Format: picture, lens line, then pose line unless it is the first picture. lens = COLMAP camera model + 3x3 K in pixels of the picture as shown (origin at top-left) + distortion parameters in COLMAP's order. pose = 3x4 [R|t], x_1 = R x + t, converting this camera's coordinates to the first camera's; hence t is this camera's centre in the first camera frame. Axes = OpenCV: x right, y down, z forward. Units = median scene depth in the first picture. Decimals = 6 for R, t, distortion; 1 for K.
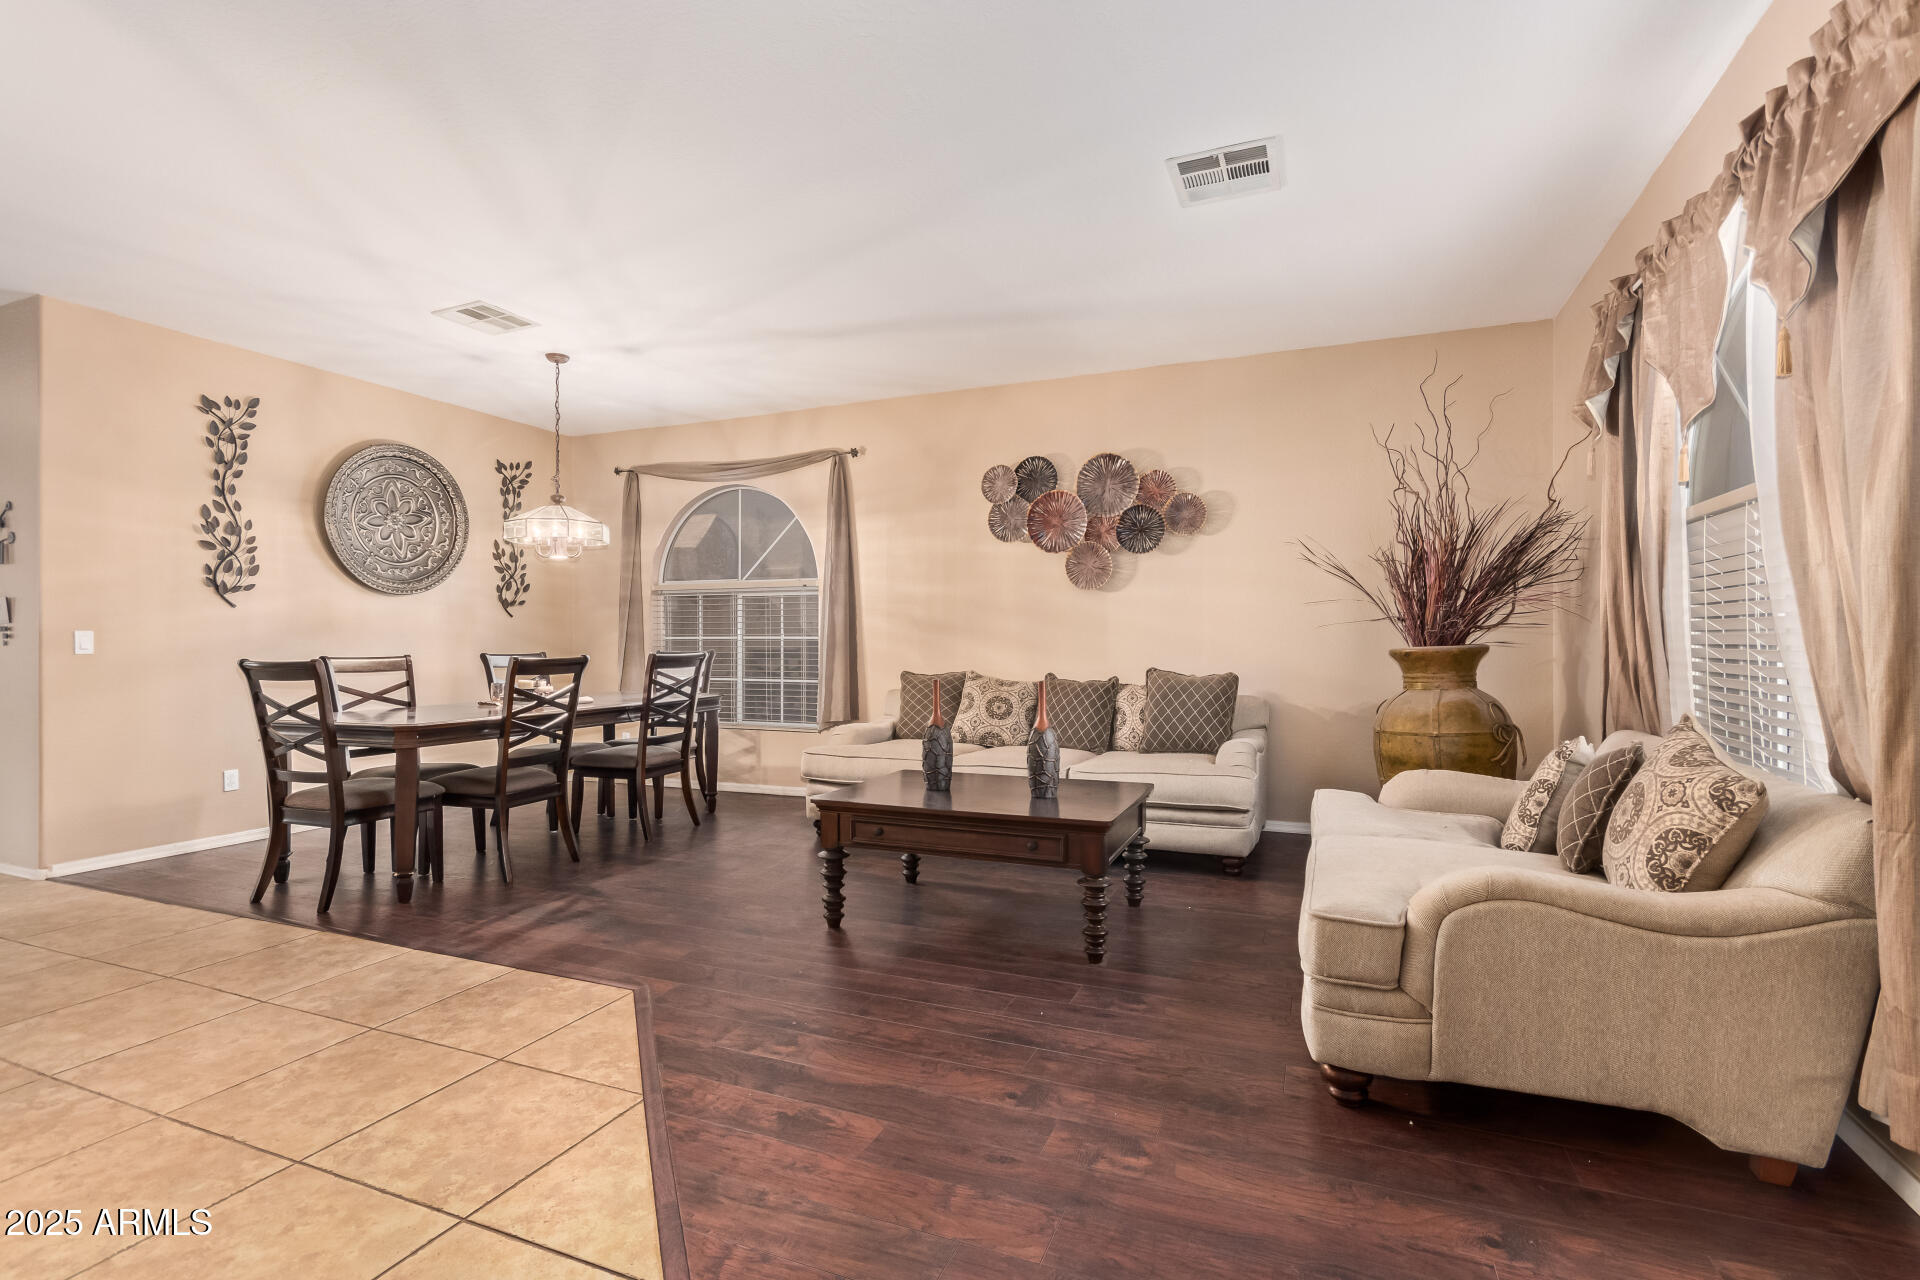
lens RADIAL K [[900.6, 0, 958.4], [0, 900.6, 635.6], [0, 0, 1]] dist [0.004357, -0.007169]
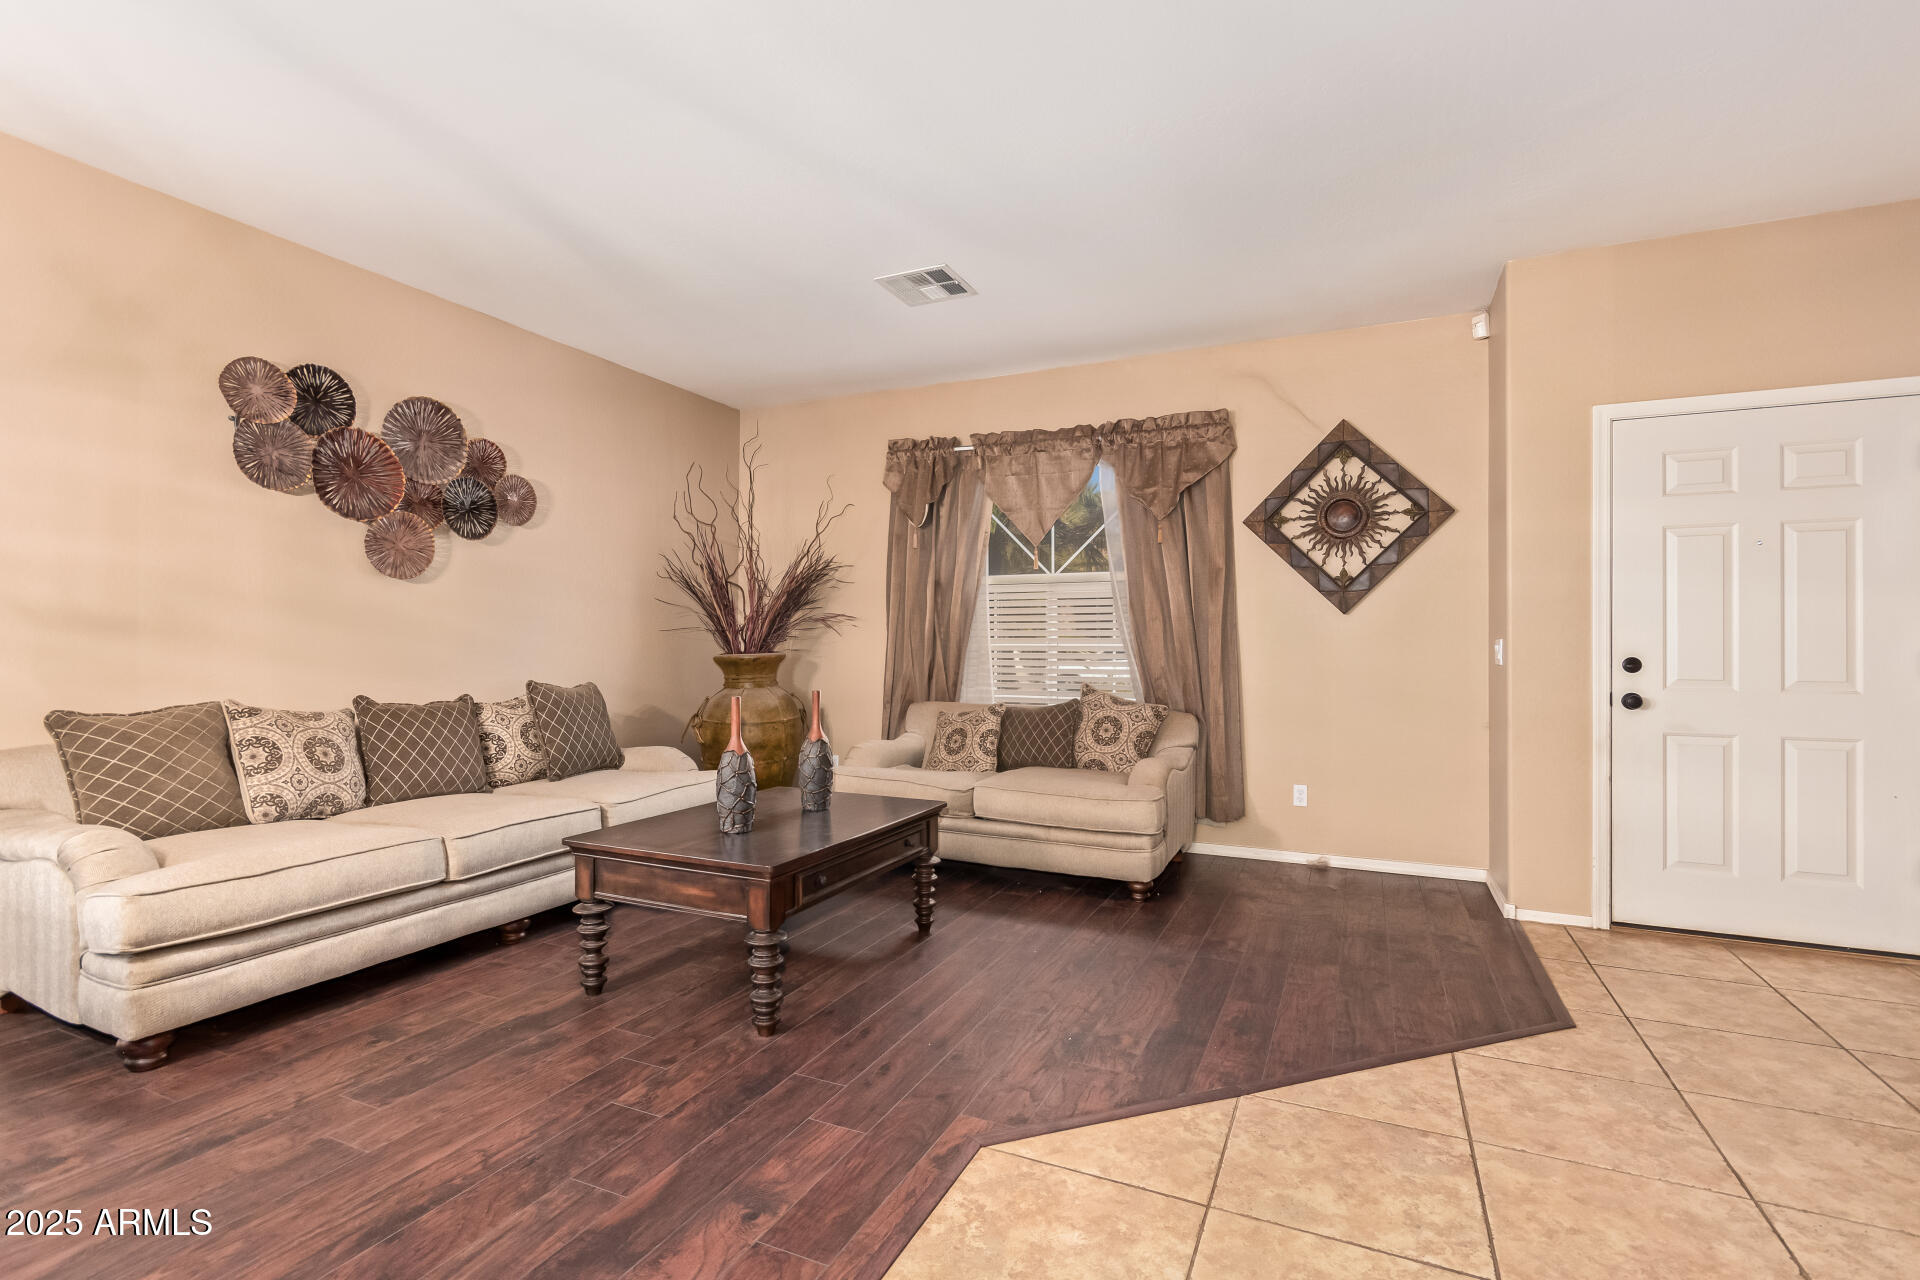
lens RADIAL K [[900.6, 0, 956.2], [0, 900.6, 638.6], [0, 0, 1]] dist [0.004357, -0.007169]
pose [[0.026725, 0.009367, 0.999599, -0.895629], [-0.008098, 0.999925, -0.009154, 0.001570], [-0.999610, -0.007850, 0.026799, 0.839424]]
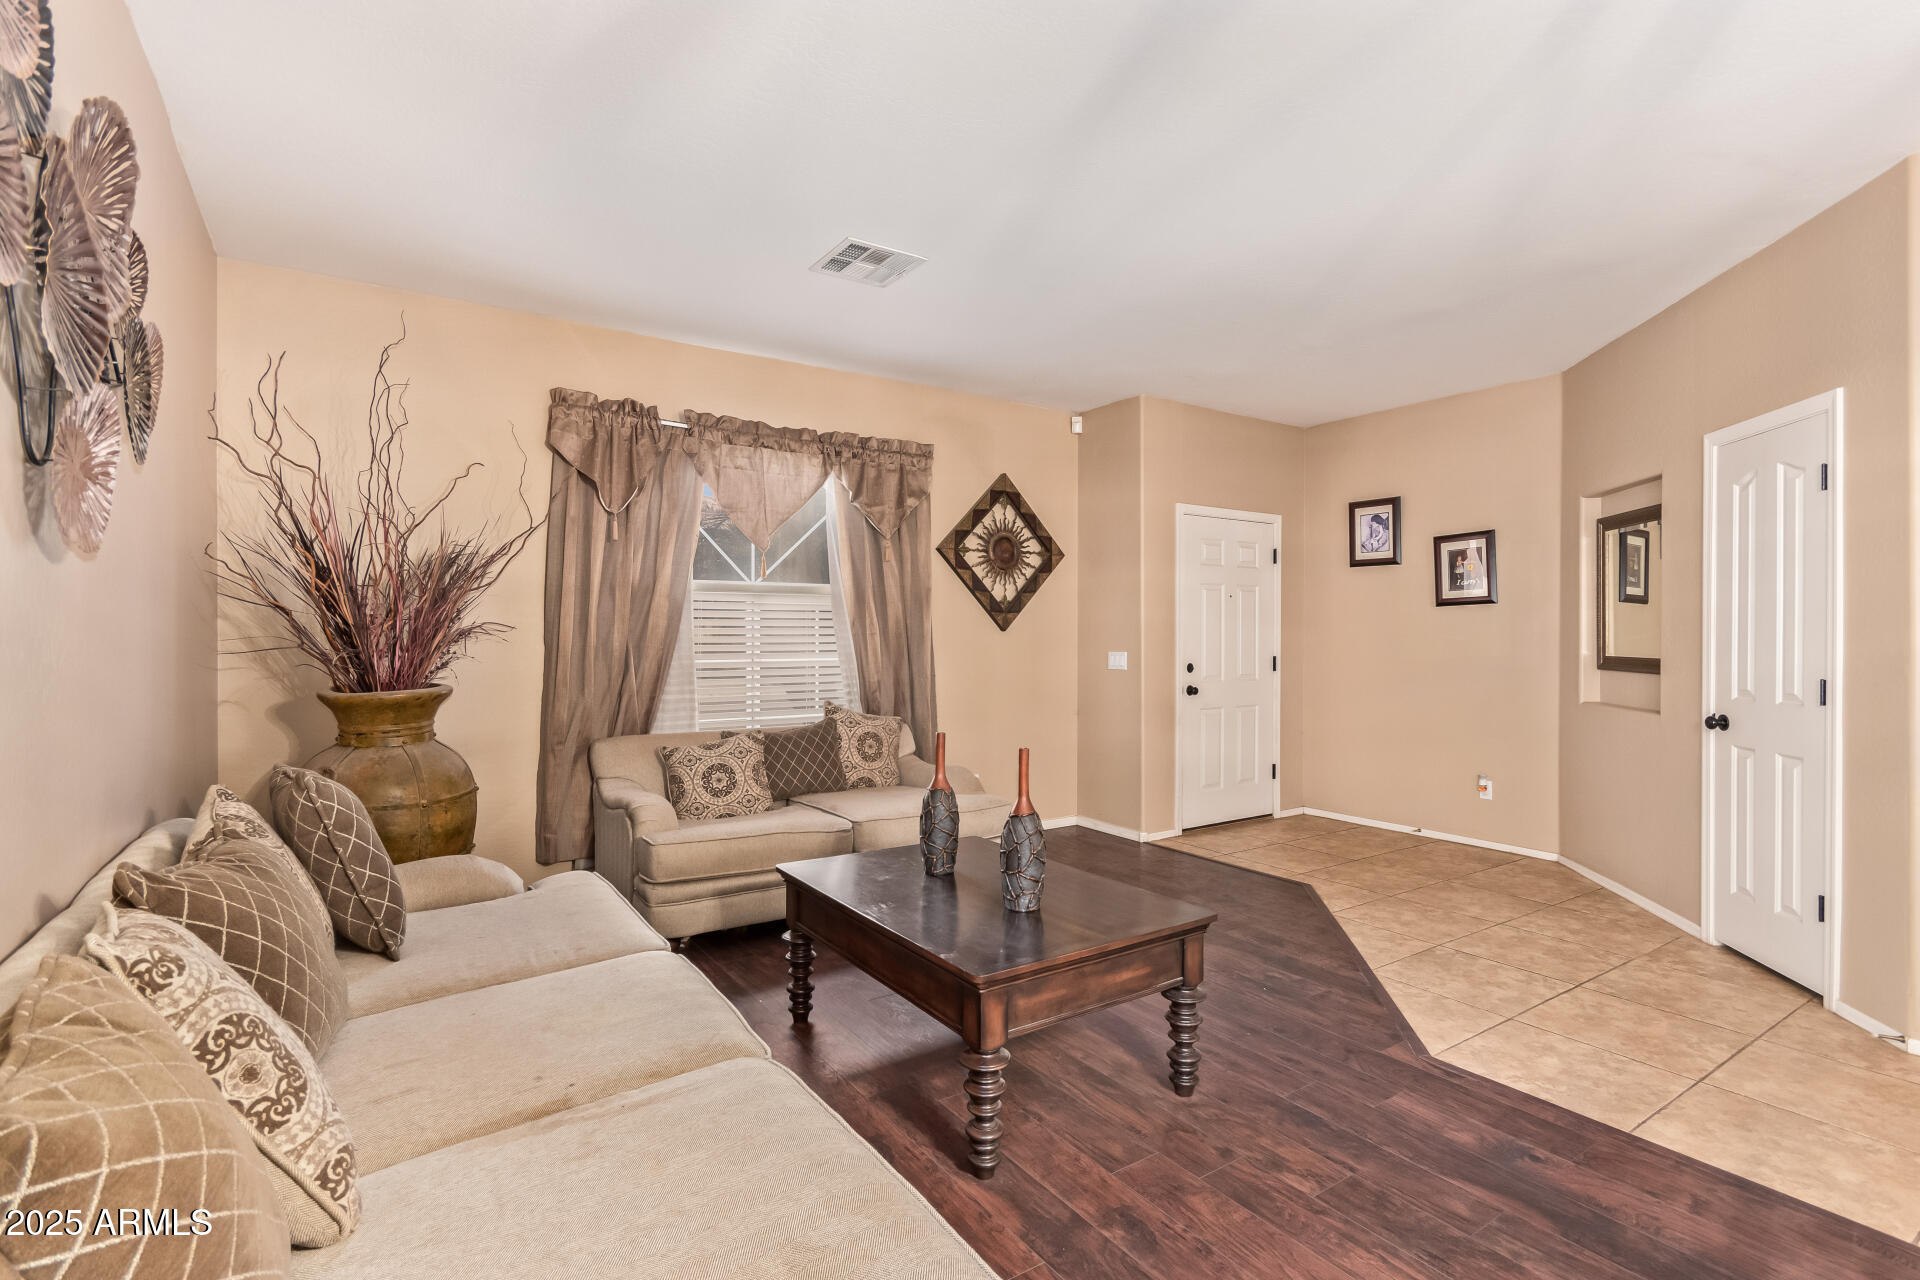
lens RADIAL K [[900.6, 0, 969.8], [0, 900.6, 638.3], [0, 0, 1]] dist [0.004357, -0.007169]
pose [[-0.844810, 0.000414, 0.535066, -0.381520], [-0.000007, 1.000000, -0.000784, -0.036624], [-0.535066, -0.000666, -0.844810, 1.719015]]
